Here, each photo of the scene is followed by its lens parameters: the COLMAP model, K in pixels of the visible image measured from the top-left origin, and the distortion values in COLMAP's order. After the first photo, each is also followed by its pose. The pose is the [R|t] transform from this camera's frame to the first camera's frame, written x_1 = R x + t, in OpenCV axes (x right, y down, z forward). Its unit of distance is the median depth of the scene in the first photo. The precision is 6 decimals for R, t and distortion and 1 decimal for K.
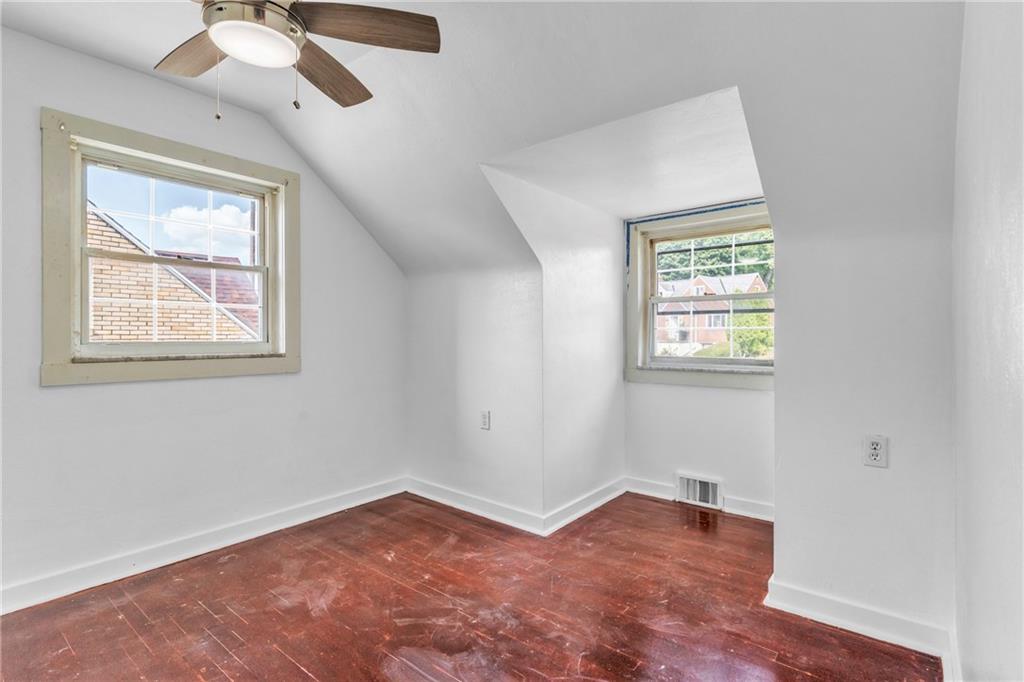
lens RADIAL K [[490.2, 0, 511.6], [0, 490.2, 338.6], [0, 0, 1]] dist [-0.002630, 0.001431]
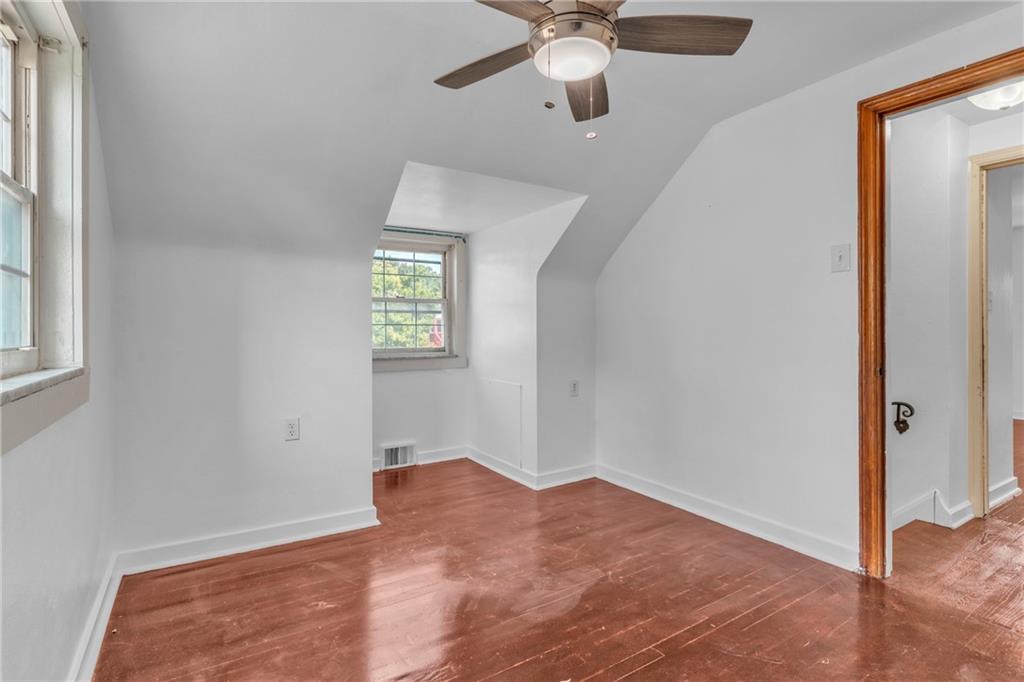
lens RADIAL K [[490.2, 0, 490.7], [0, 490.2, 331.3], [0, 0, 1]] dist [-0.002630, 0.001431]
pose [[0.348039, -0.008082, 0.937445, -0.805380], [0.007633, 0.999954, 0.005787, -0.010623], [-0.937449, 0.005141, 0.348085, 0.404596]]
